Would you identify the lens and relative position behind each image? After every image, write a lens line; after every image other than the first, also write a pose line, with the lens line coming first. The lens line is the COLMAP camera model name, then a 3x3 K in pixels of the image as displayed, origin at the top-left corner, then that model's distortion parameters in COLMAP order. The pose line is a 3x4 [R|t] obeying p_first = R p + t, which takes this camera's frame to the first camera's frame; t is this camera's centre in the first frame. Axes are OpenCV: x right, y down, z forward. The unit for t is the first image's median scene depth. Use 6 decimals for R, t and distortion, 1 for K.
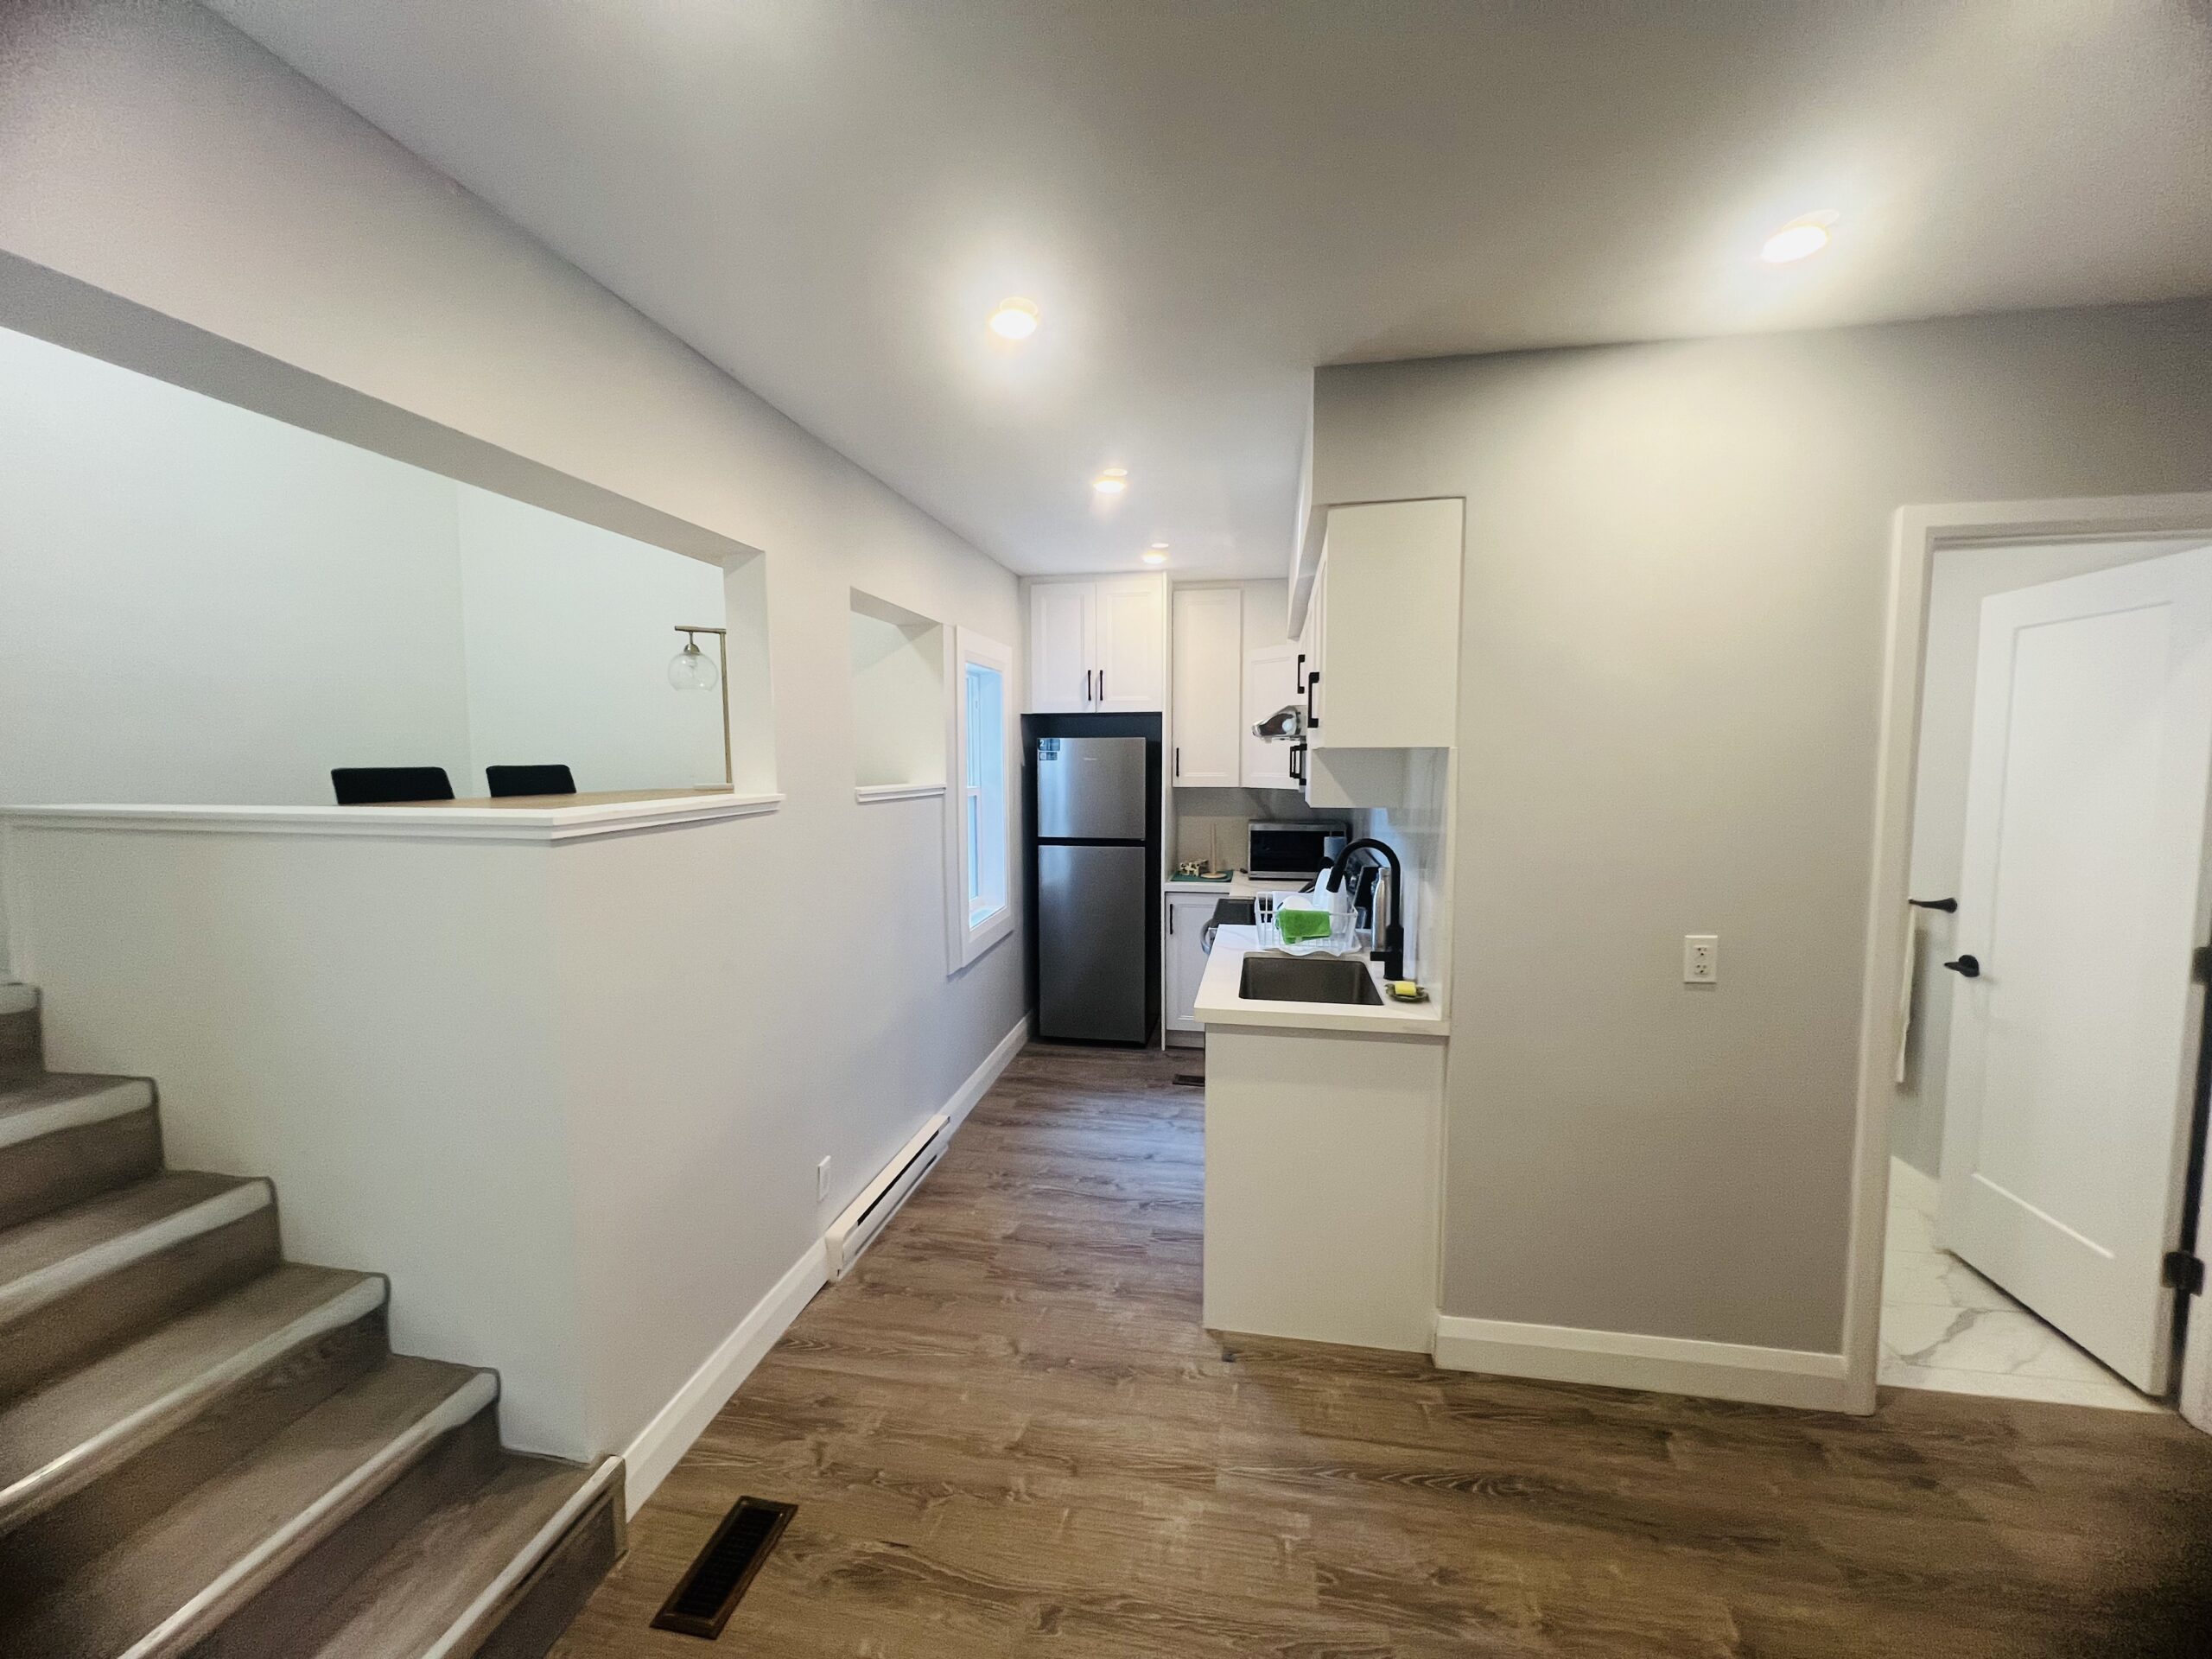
lens RADIAL K [[894.8, 0, 1106.0], [0, 894.8, 829.5], [0, 0, 1]] dist [0.002113, 0.000651]
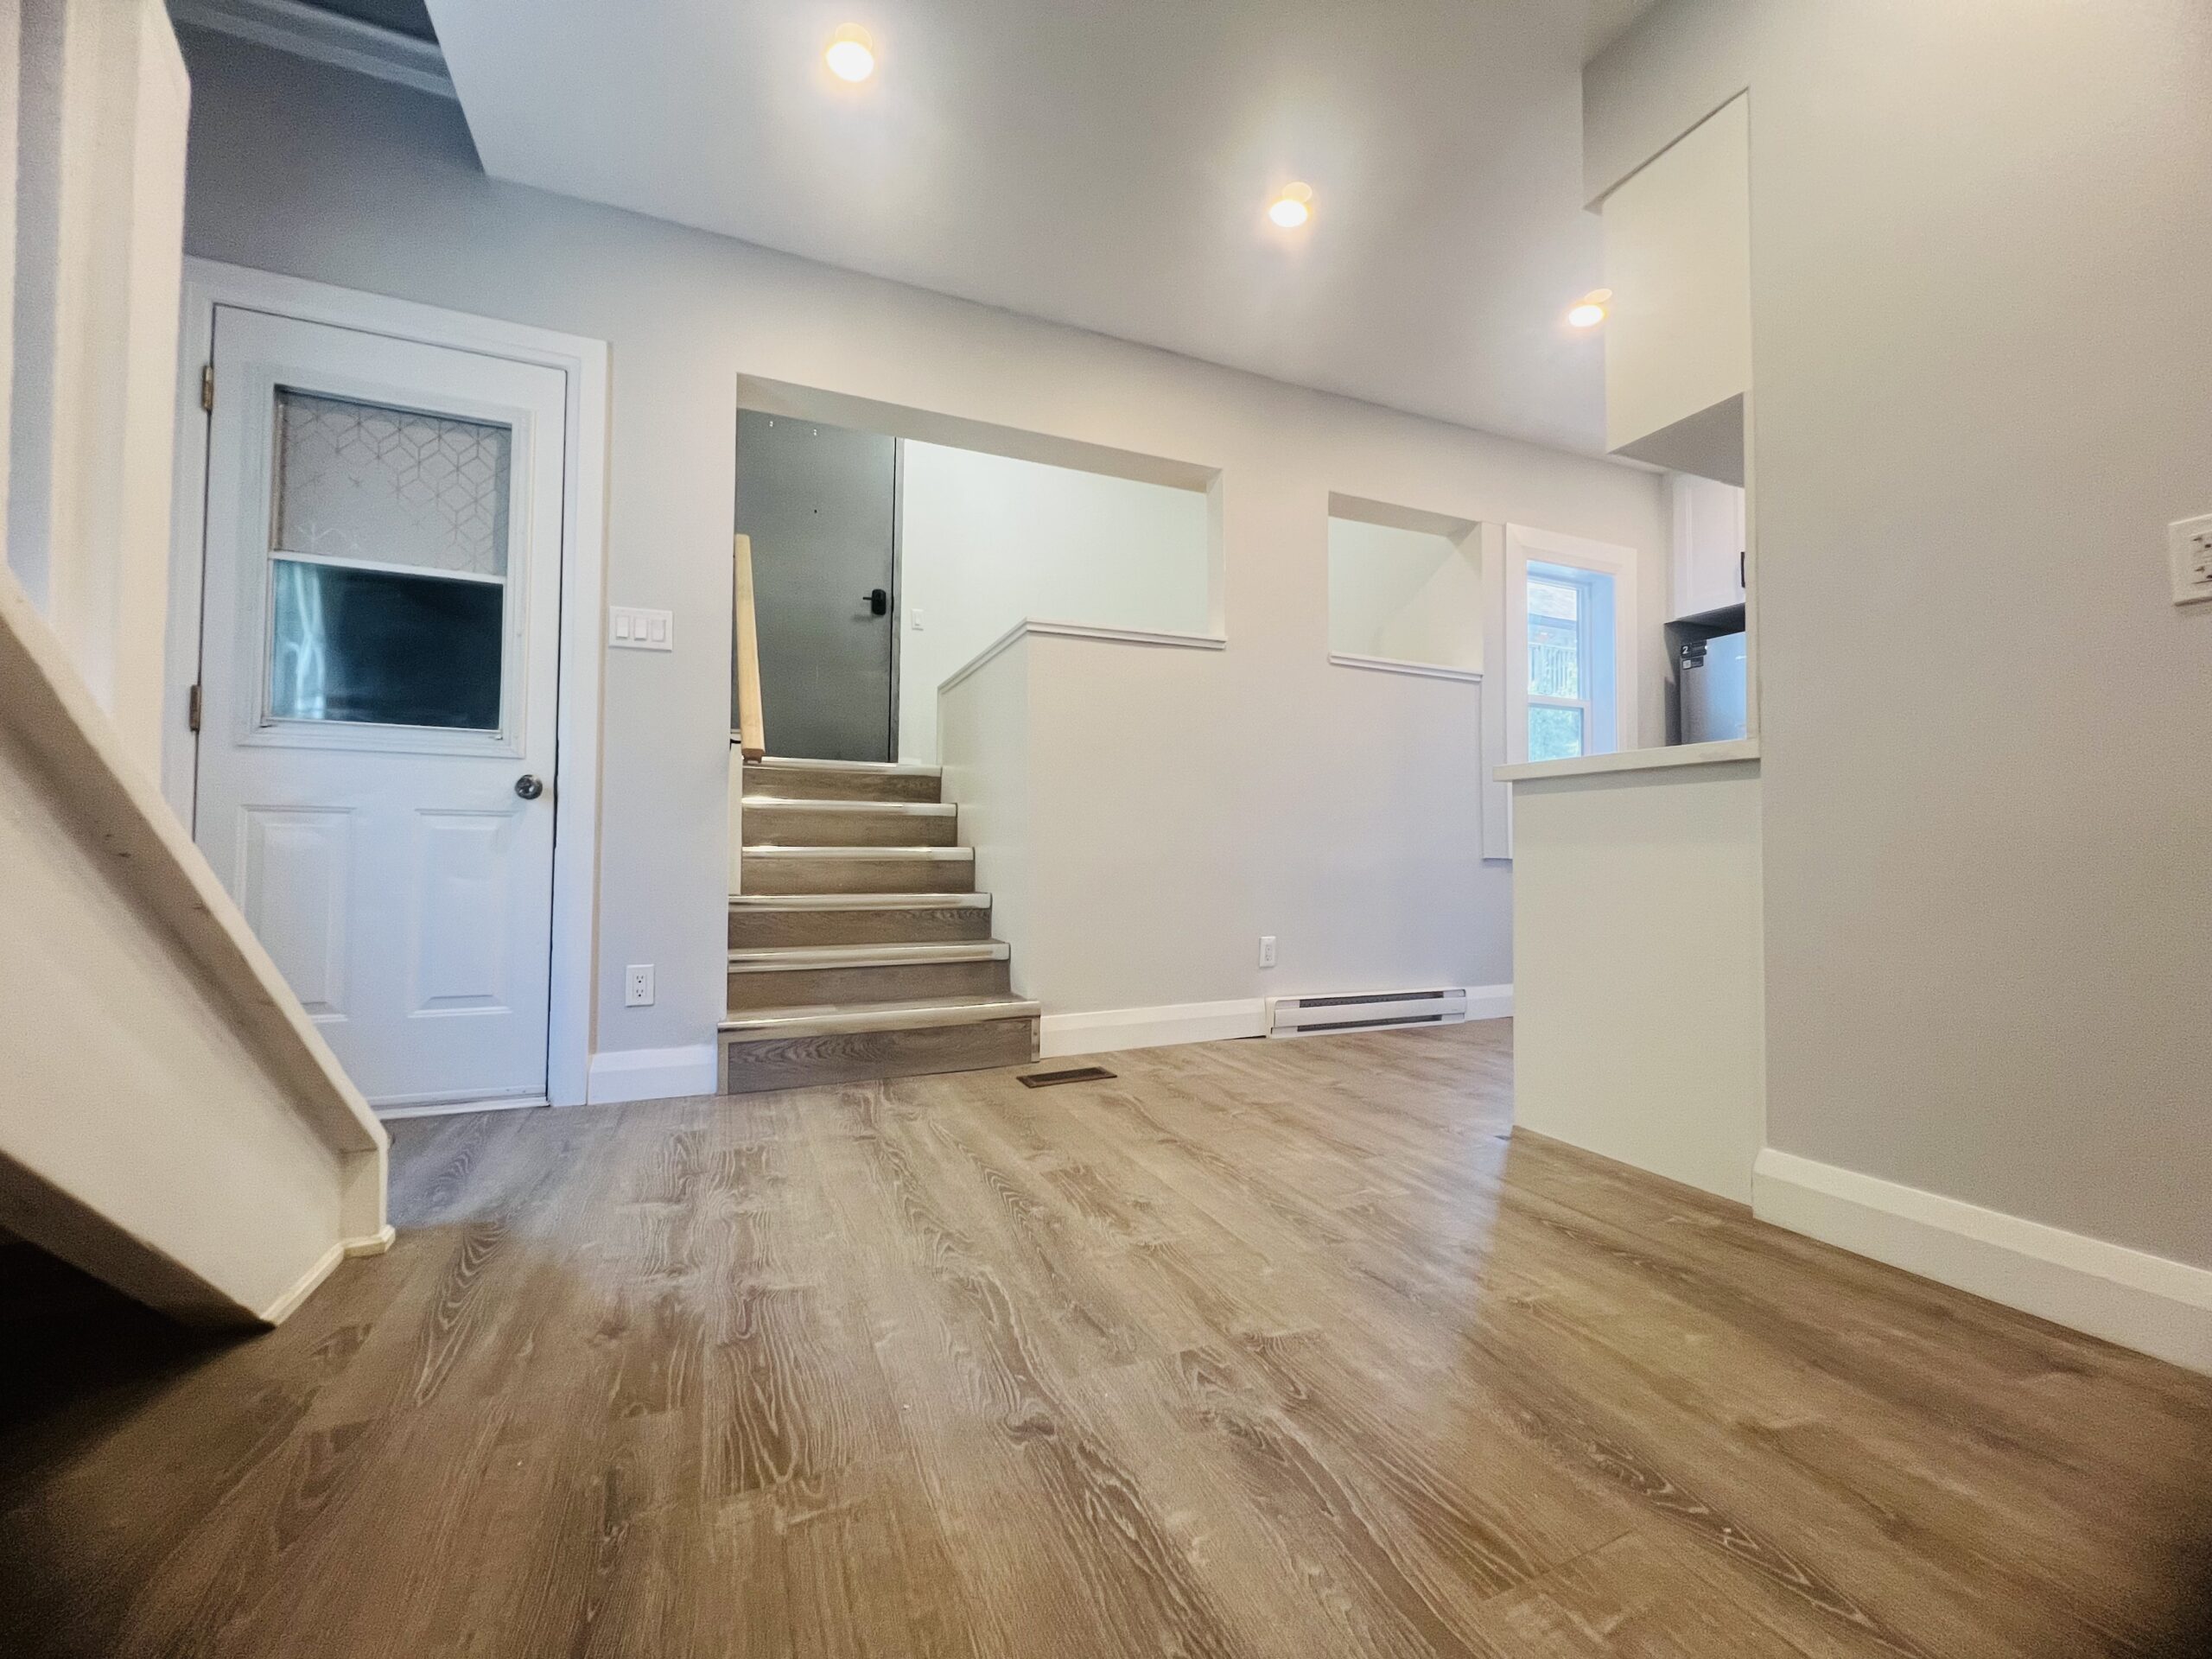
lens RADIAL K [[894.8, 0, 1106.0], [0, 894.8, 829.5], [0, 0, 1]] dist [0.002113, 0.000651]
pose [[0.552777, -0.021125, -0.833061, 0.739844], [-0.076133, 0.994218, -0.075729, 0.407270], [0.829844, 0.105285, 0.547973, 0.132410]]
